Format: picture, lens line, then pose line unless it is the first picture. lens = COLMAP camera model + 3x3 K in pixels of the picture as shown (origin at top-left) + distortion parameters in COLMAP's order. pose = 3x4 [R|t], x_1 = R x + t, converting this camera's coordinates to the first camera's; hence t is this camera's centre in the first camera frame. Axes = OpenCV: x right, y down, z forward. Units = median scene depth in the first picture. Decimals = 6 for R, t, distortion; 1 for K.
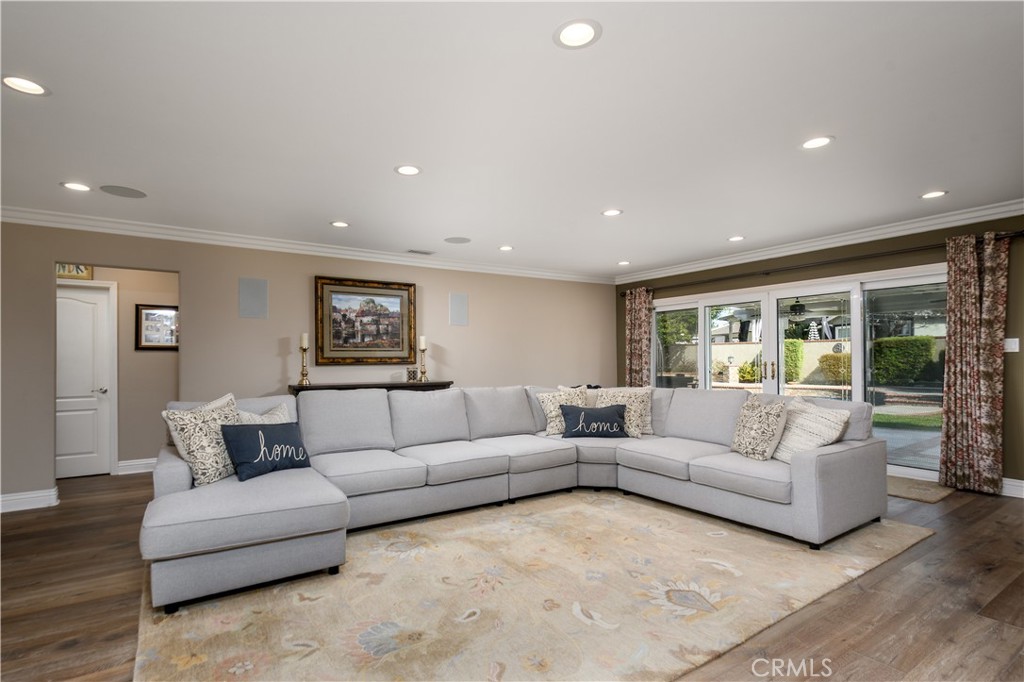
lens RADIAL K [[502.2, 0, 508.1], [0, 502.2, 371.1], [0, 0, 1]] dist [0.001289, -0.000335]
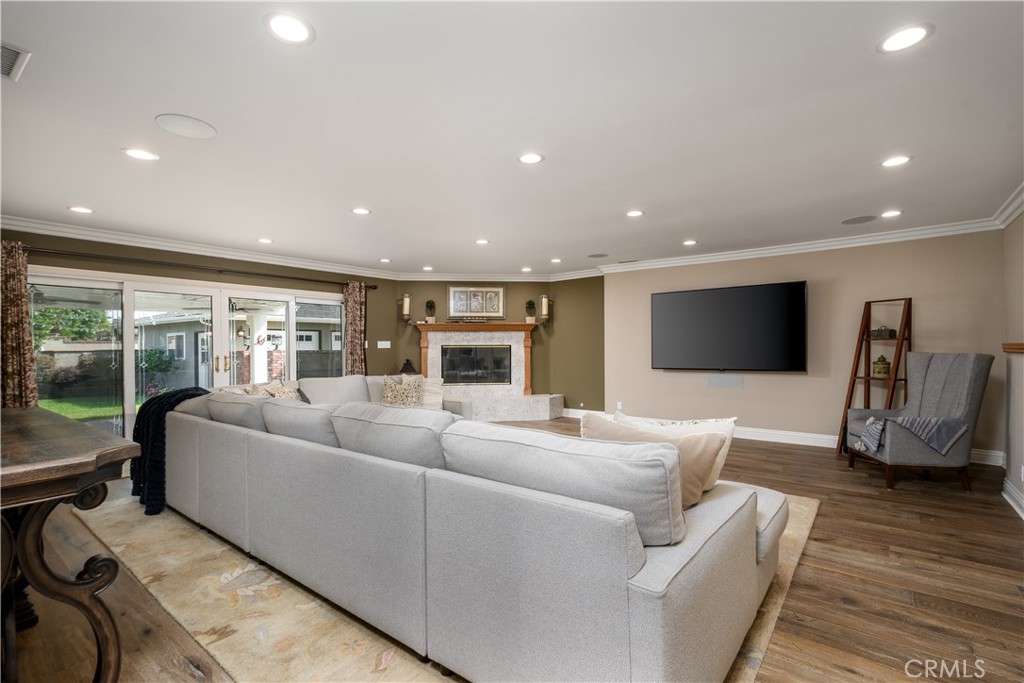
lens RADIAL K [[470.7, 0, 514.0], [0, 470.7, 352.2], [0, 0, 1]] dist [-0.000168, -0.000015]
pose [[-0.304687, -0.003350, 0.952447, -0.822790], [0.030650, 0.999441, 0.013320, -0.027994], [-0.951959, 0.033251, -0.304414, 0.981328]]
